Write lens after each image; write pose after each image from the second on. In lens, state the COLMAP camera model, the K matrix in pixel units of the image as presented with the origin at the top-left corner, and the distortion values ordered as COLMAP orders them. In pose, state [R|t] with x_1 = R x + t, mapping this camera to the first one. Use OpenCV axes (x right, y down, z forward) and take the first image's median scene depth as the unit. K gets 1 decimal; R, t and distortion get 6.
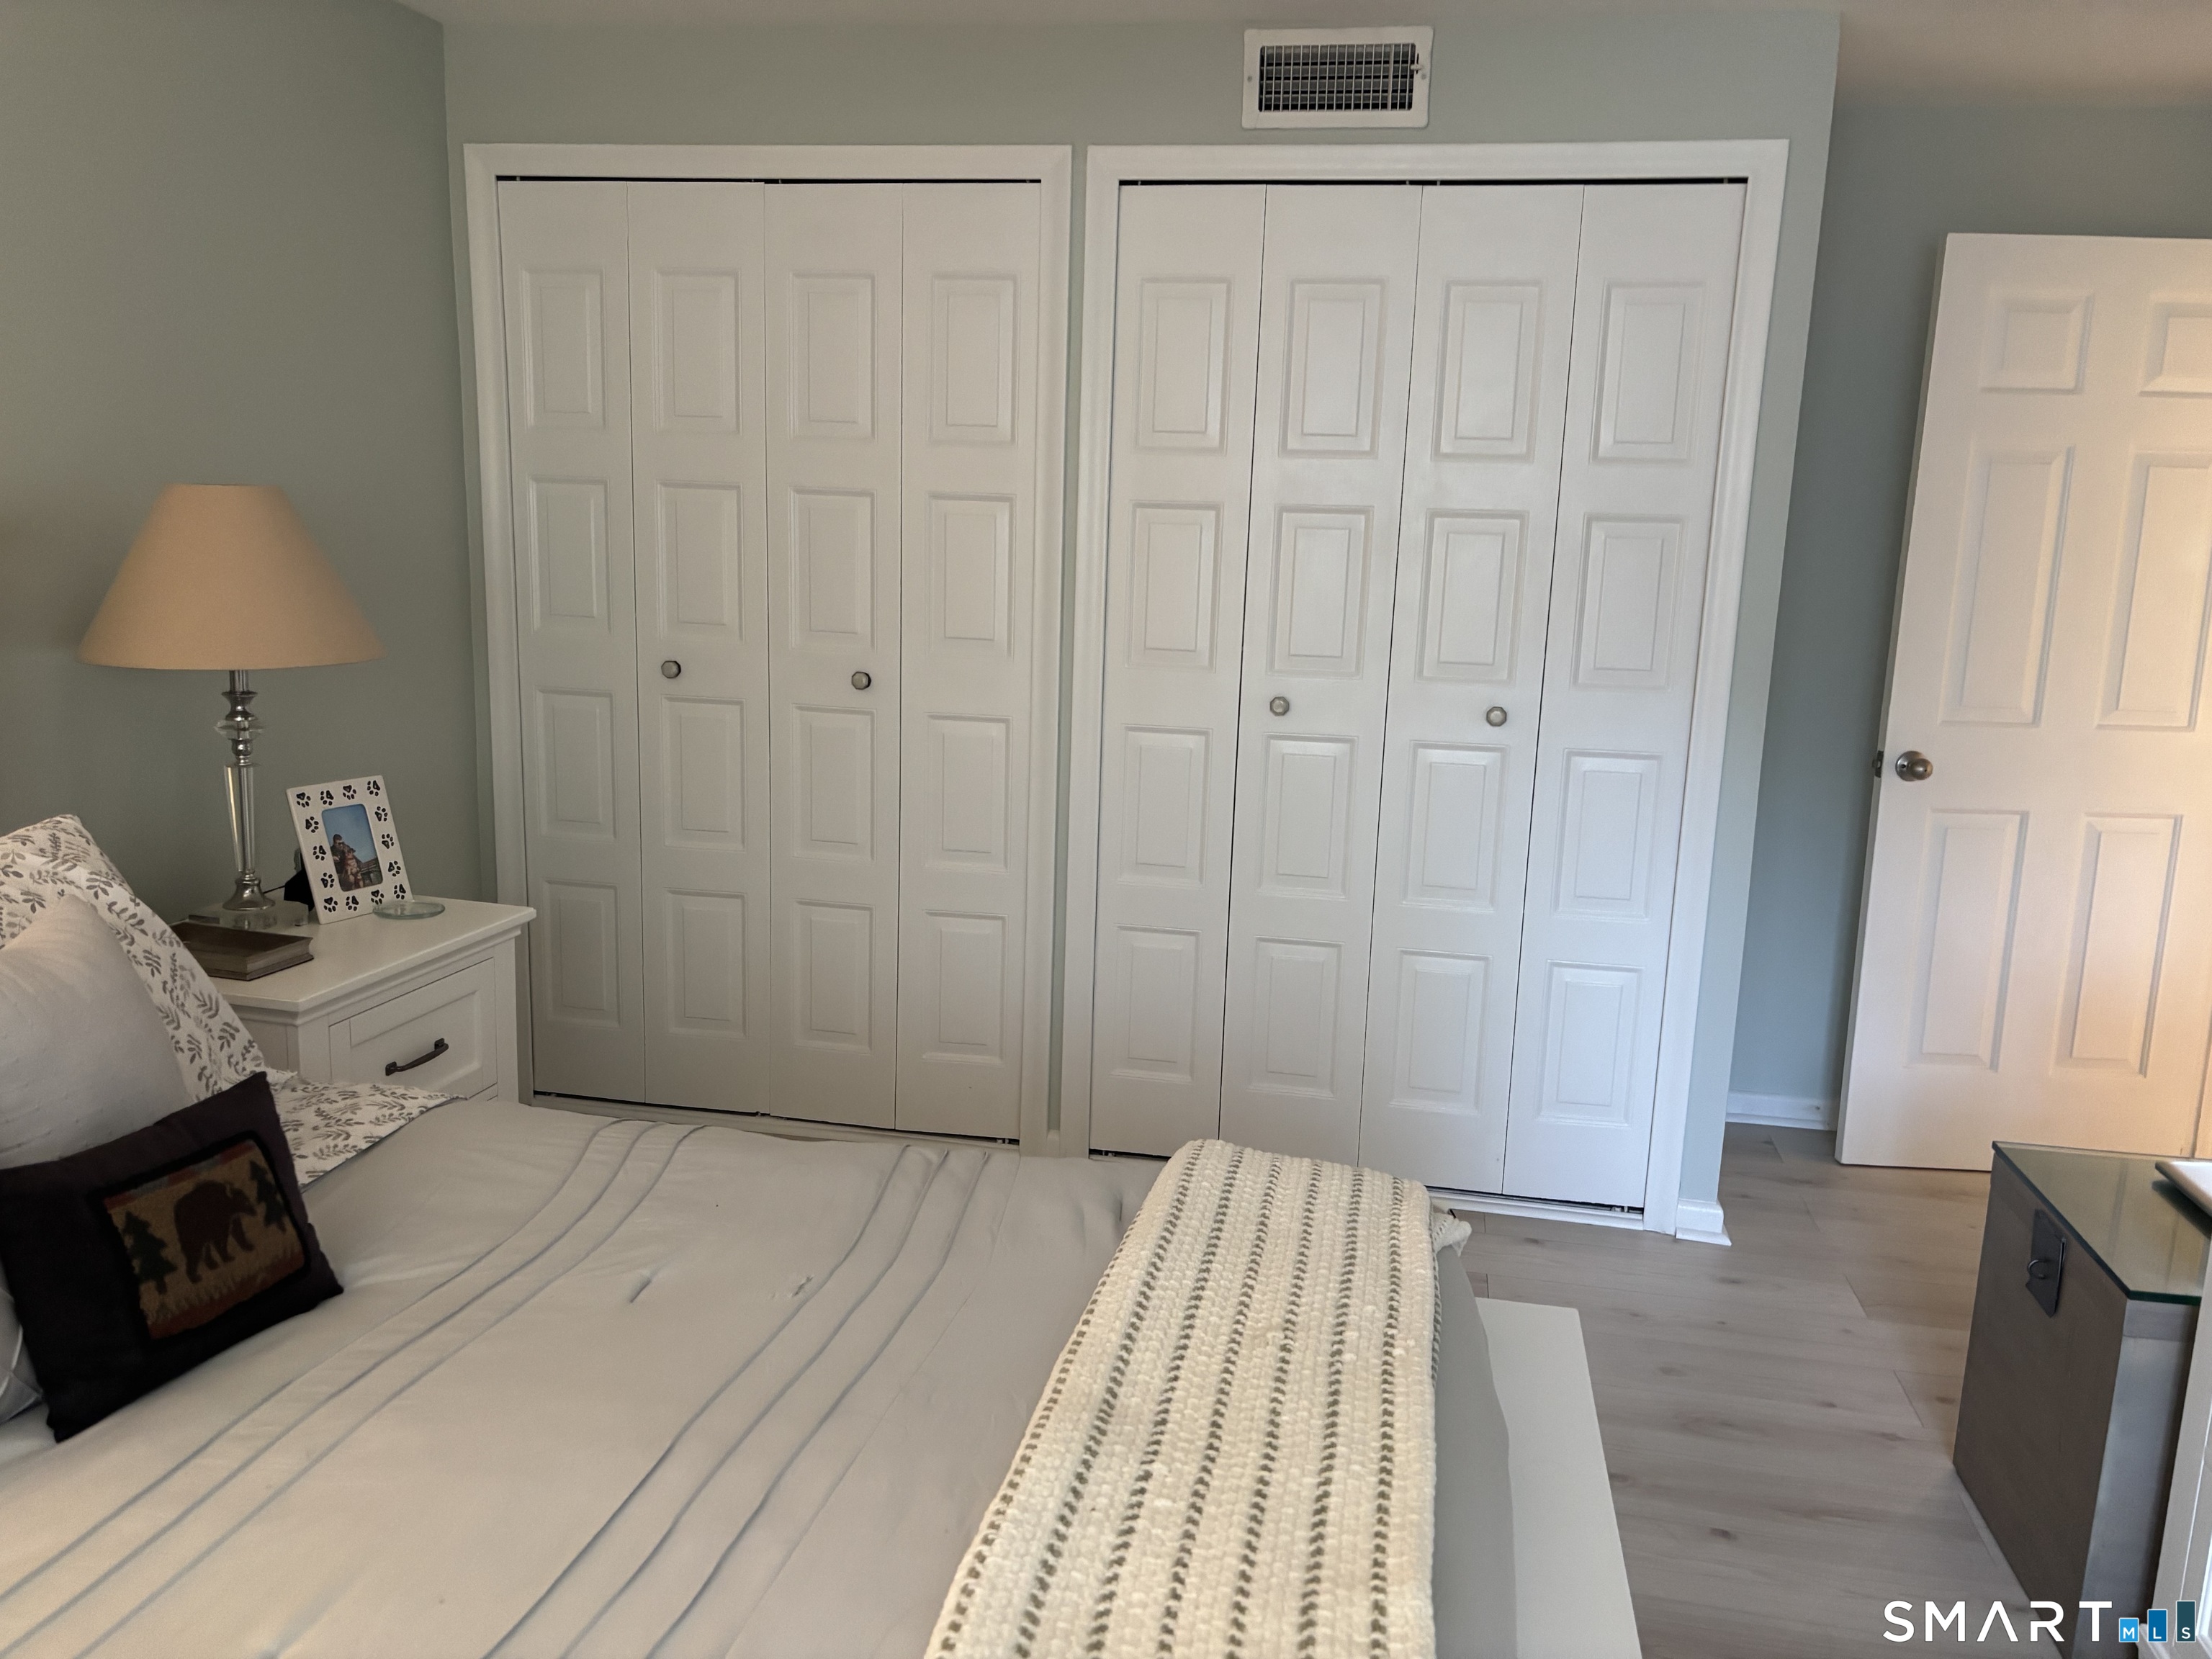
lens RADIAL K [[1679.4, 0, 1104.7], [0, 1679.4, 831.4], [0, 0, 1]] dist [0.004062, 0.001005]
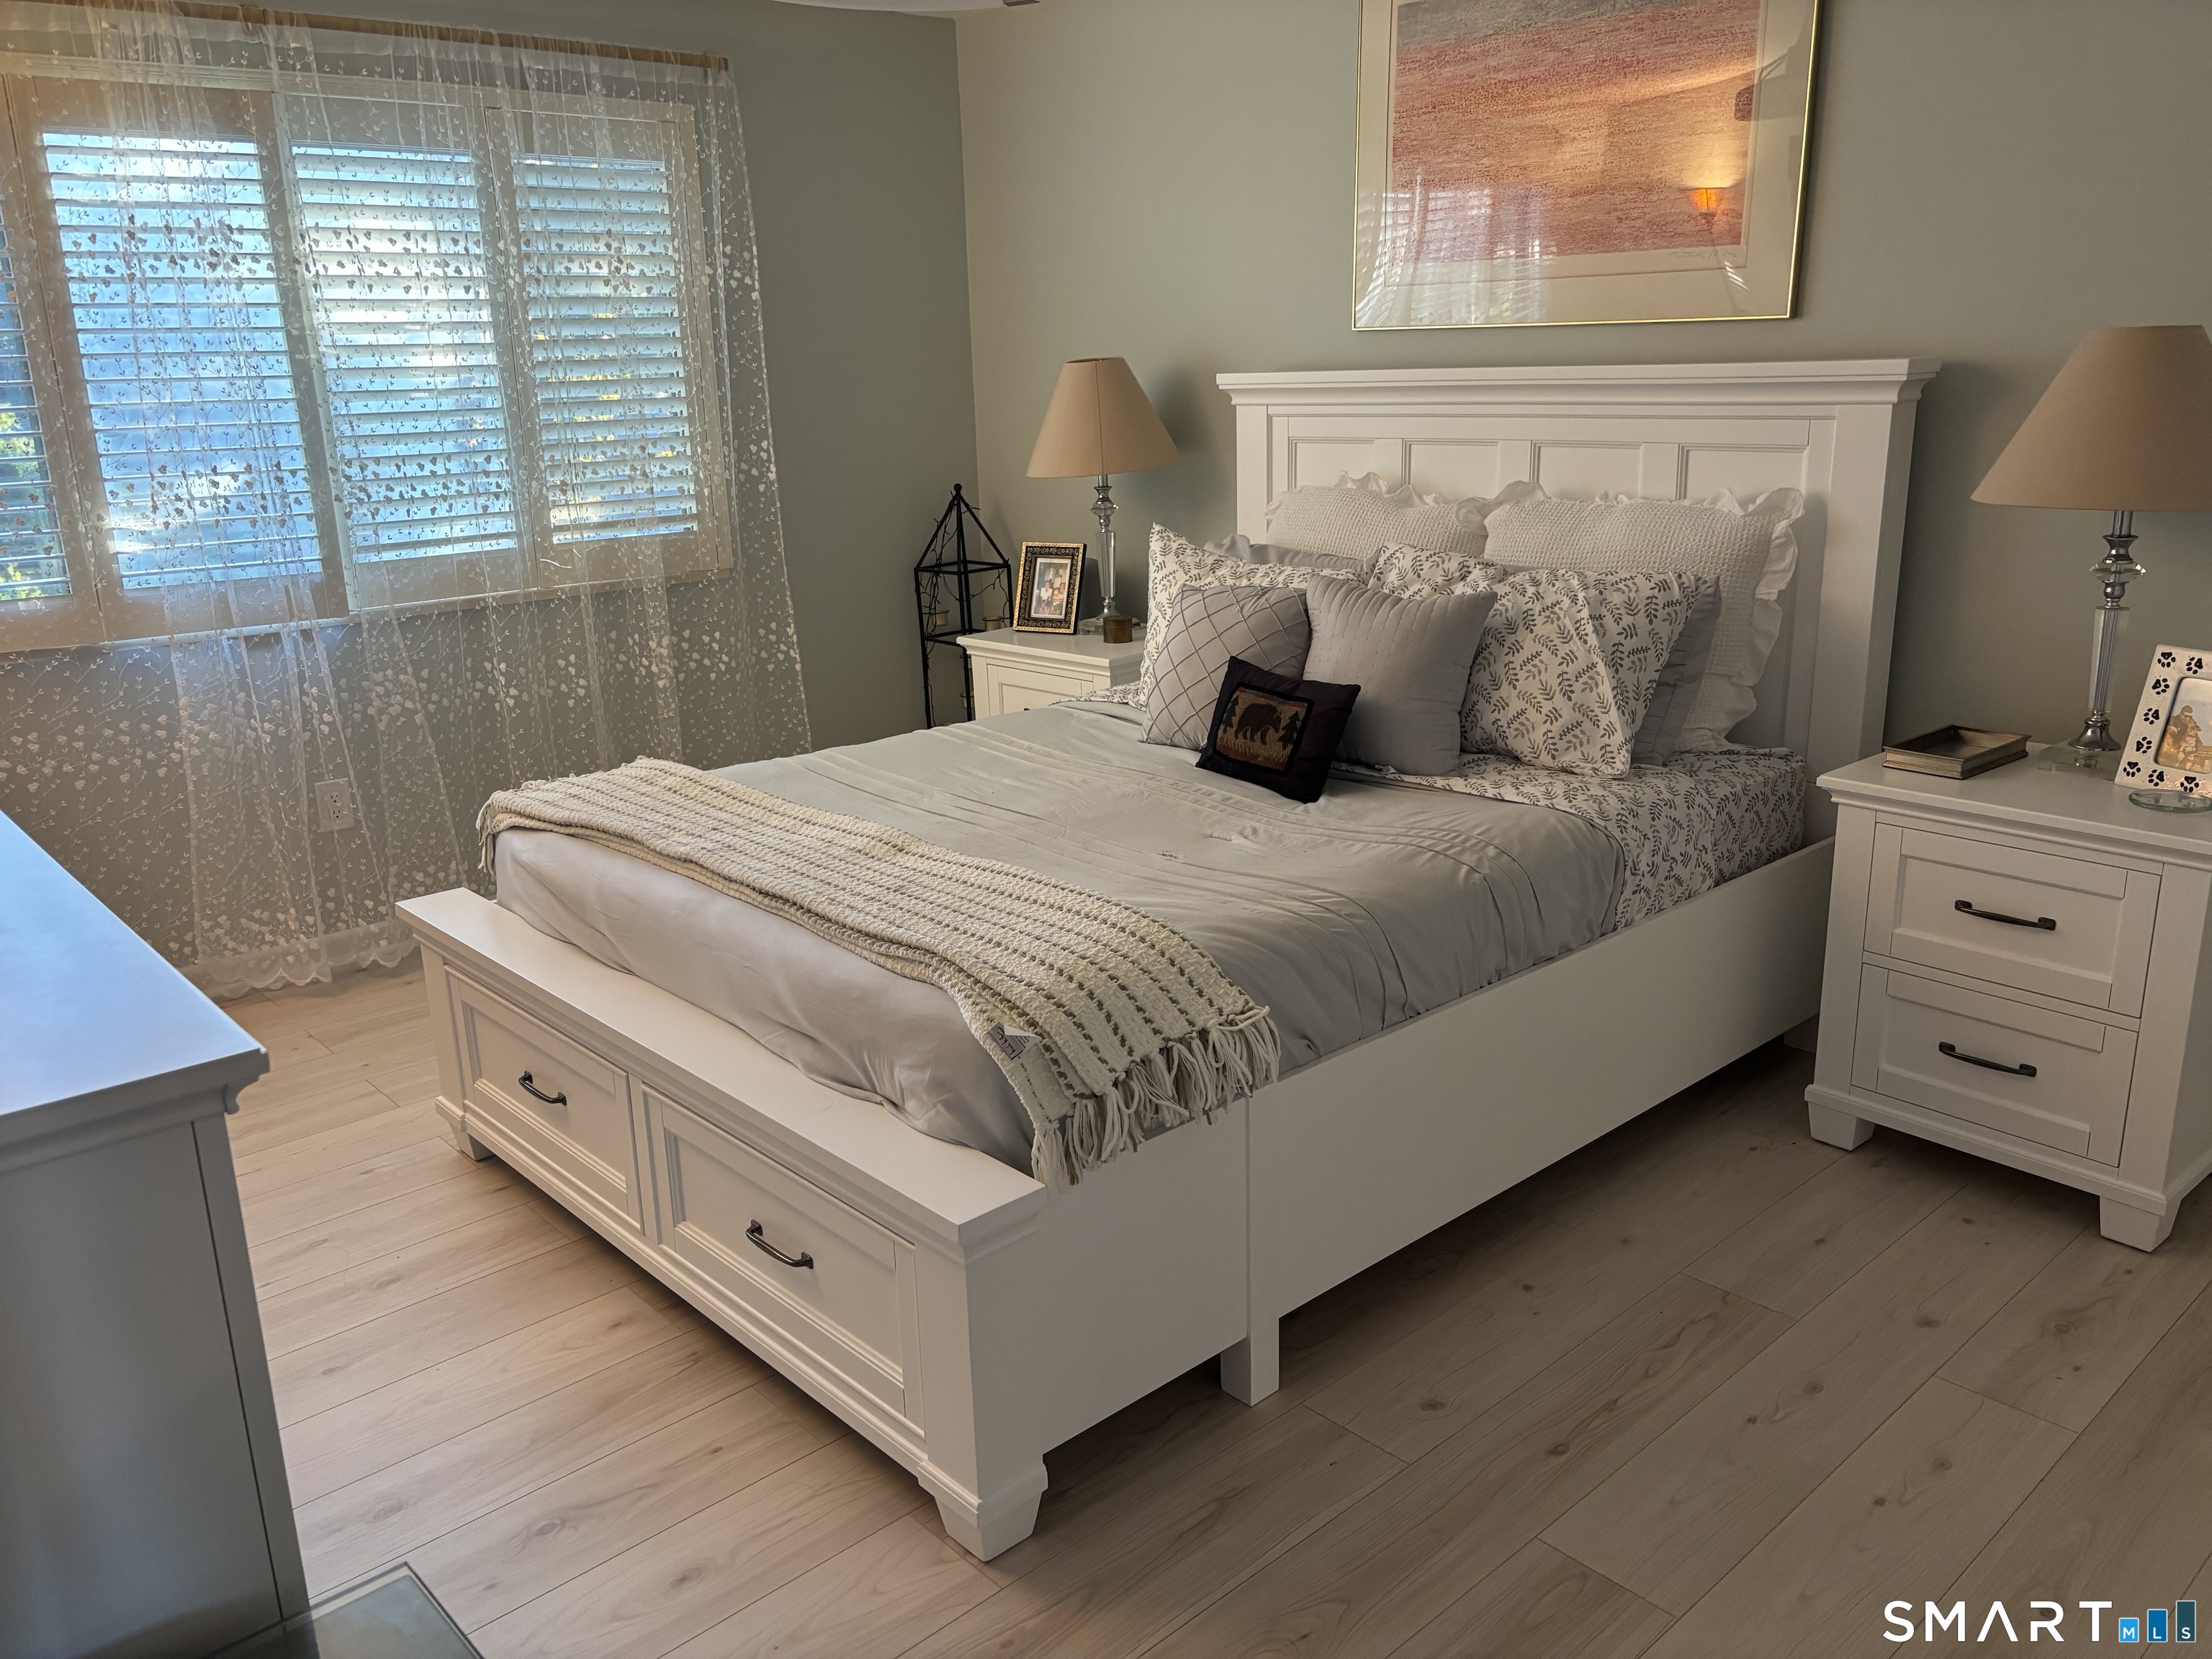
lens RADIAL K [[1679.4, 0, 1104.8], [0, 1679.4, 831.1], [0, 0, 1]] dist [0.004062, 0.001005]
pose [[-0.592556, 0.196512, -0.781192, 0.678616], [-0.140689, 0.929634, 0.340570, -0.177053], [0.793148, 0.311712, -0.523213, 1.100691]]
